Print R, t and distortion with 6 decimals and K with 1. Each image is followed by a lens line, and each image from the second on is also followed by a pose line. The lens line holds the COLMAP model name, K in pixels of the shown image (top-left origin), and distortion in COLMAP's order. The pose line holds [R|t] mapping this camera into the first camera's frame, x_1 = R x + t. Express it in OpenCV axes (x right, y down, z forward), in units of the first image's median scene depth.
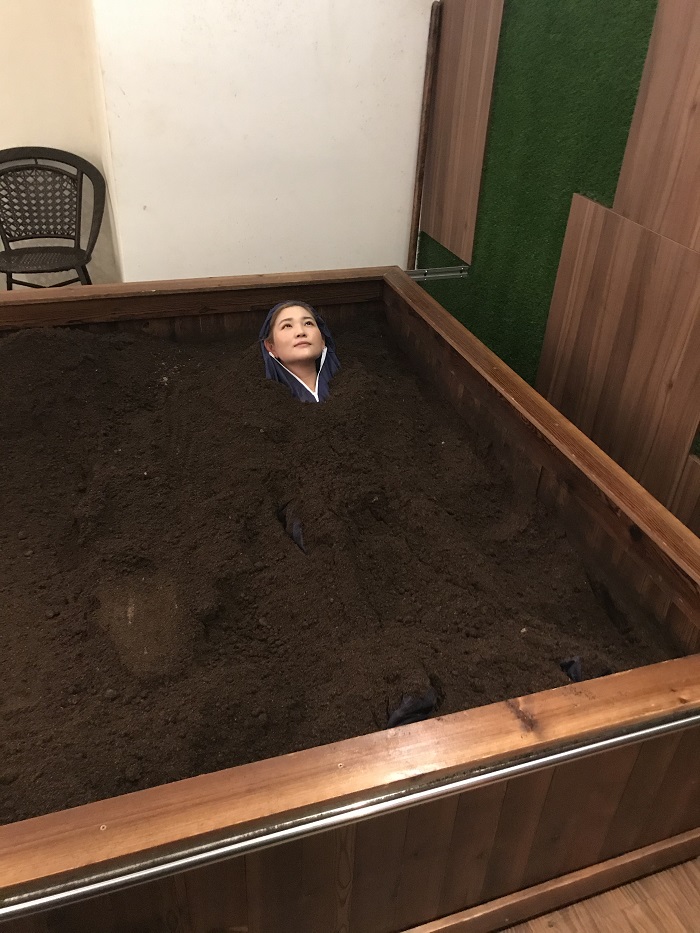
lens RADIAL K [[760.4, 0, 350.0], [0, 760.4, 466.5], [0, 0, 1]] dist [0.071521, -0.142377]
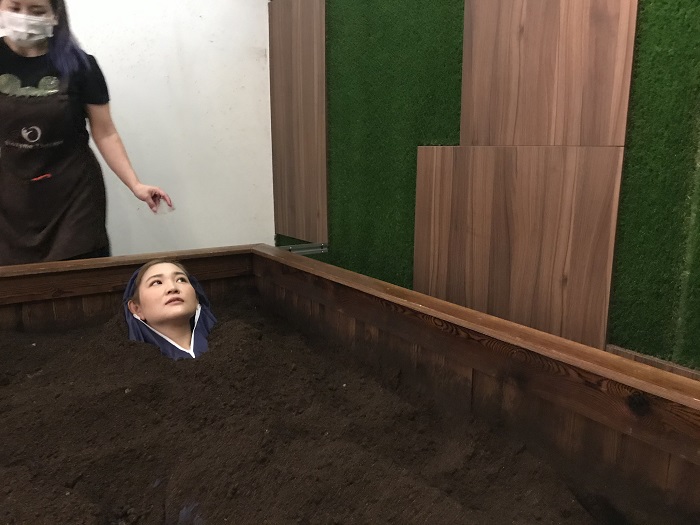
lens RADIAL K [[570.5, 0, 350.0], [0, 570.5, 262.5], [0, 0, 1]] dist [0.071521, -0.142377]
pose [[0.964035, -0.088382, 0.250649, -0.026890], [0.177004, 0.917011, -0.357435, 0.078078], [-0.198257, 0.388946, 0.899675, 0.338759]]
